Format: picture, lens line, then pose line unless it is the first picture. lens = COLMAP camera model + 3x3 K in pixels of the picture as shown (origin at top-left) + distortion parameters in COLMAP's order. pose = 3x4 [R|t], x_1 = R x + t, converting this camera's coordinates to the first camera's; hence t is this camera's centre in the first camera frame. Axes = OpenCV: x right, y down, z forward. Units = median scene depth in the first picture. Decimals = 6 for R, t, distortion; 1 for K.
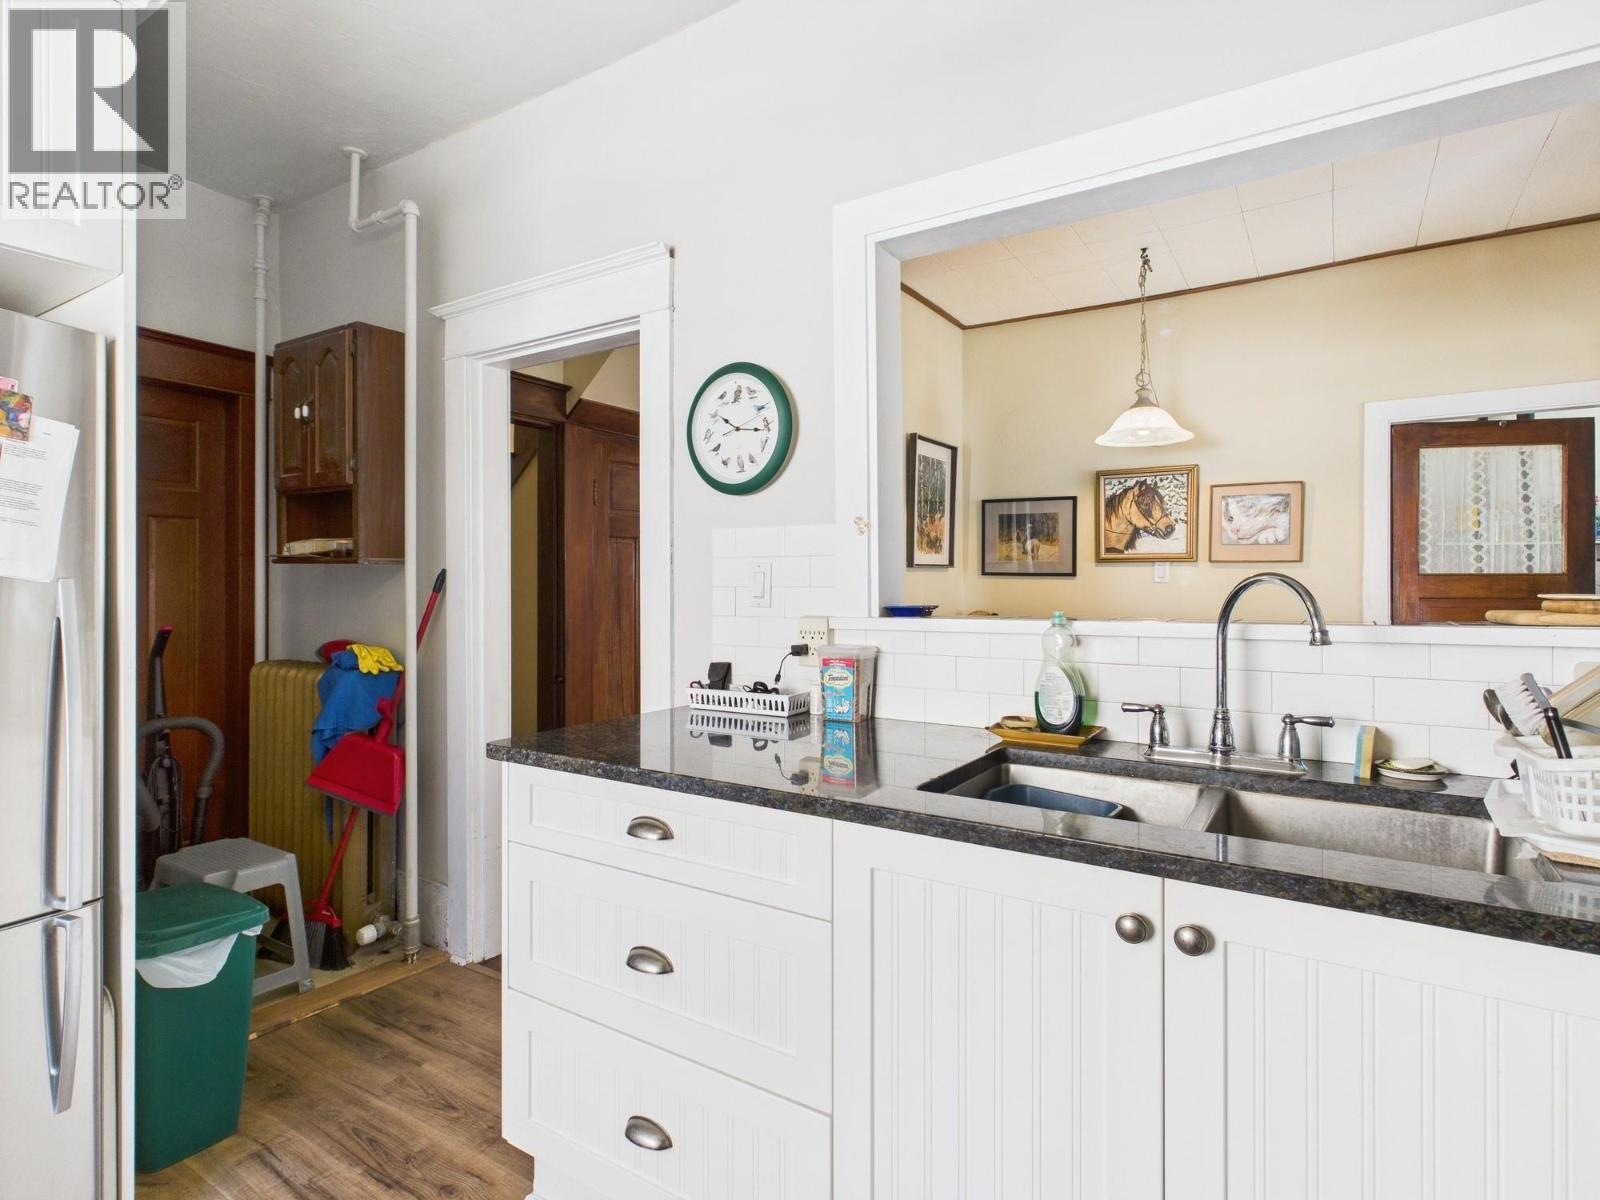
lens RADIAL K [[839.7, 0, 803.3], [0, 839.7, 591.5], [0, 0, 1]] dist [-0.003528, -0.001529]
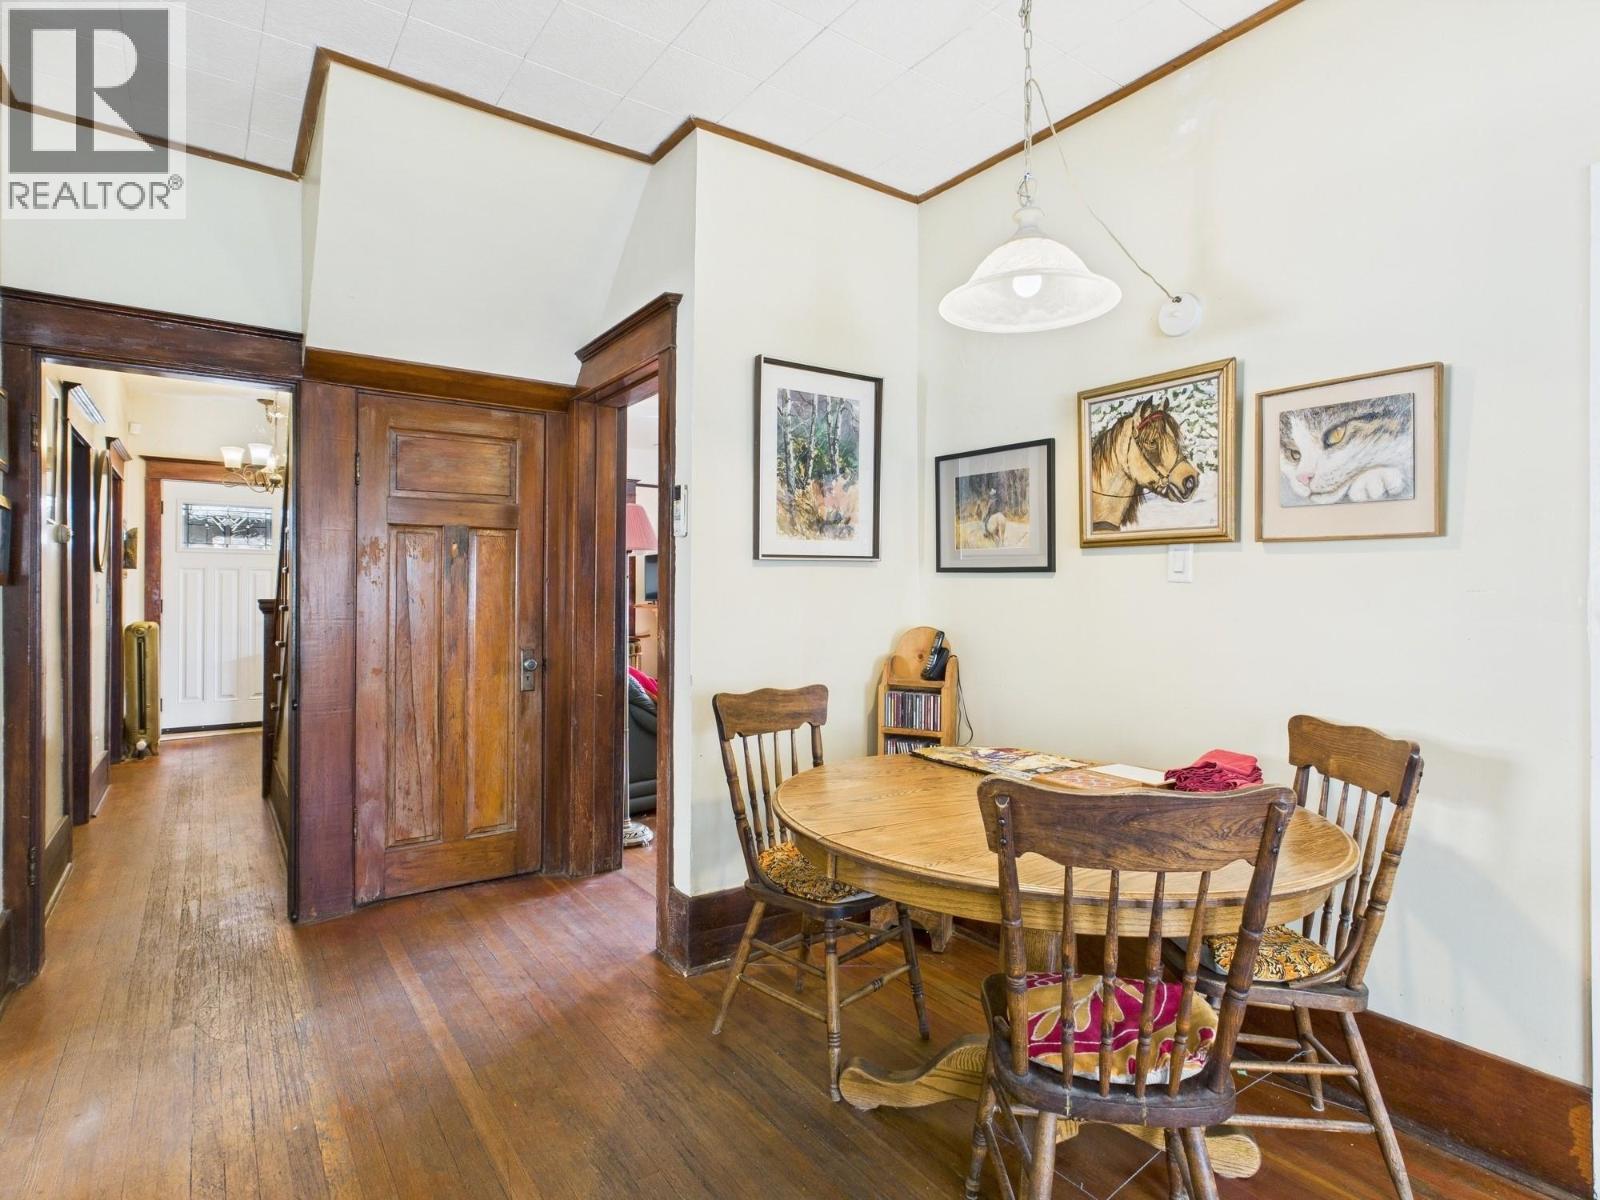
lens RADIAL K [[839.7, 0, 796.8], [0, 839.7, 598.0], [0, 0, 1]] dist [-0.003528, -0.001529]
pose [[0.924169, 0.006191, -0.381934, 0.399322], [-0.007257, 0.999973, -0.001352, 0.002740], [0.381915, 0.004021, 0.924189, 0.388867]]
